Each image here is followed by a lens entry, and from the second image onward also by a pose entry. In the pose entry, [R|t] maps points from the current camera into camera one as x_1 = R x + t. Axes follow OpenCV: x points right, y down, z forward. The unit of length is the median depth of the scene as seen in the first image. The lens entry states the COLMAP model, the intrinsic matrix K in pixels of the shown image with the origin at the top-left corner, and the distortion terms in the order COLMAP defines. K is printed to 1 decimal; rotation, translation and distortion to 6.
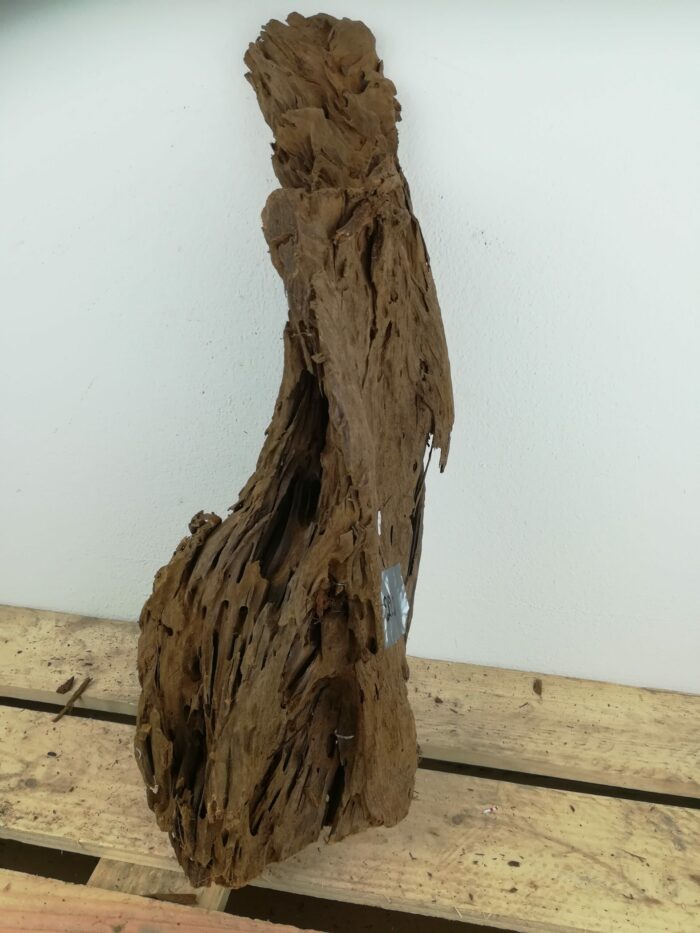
lens RADIAL K [[733.7, 0, 353.9], [0, 733.7, 462.7], [0, 0, 1]] dist [0.037946, -0.054439]
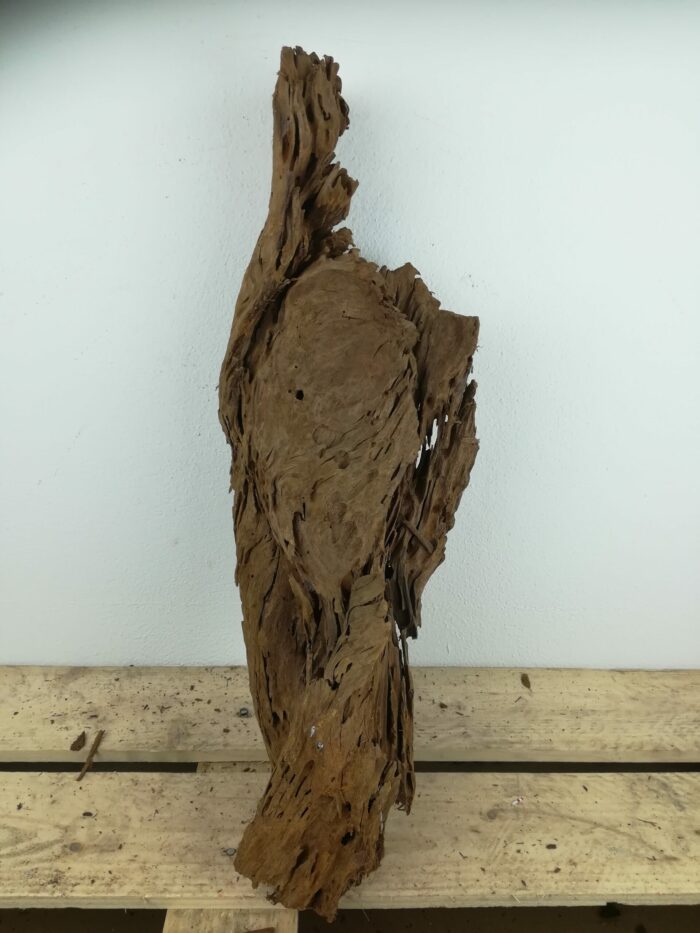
lens RADIAL K [[733.7, 0, 351.1], [0, 733.7, 461.2], [0, 0, 1]] dist [0.037946, -0.054439]
pose [[0.980871, -0.074936, 0.179655, -0.217930], [0.073110, 0.997183, 0.016774, -0.072551], [-0.180406, -0.003318, 0.983587, -0.038414]]
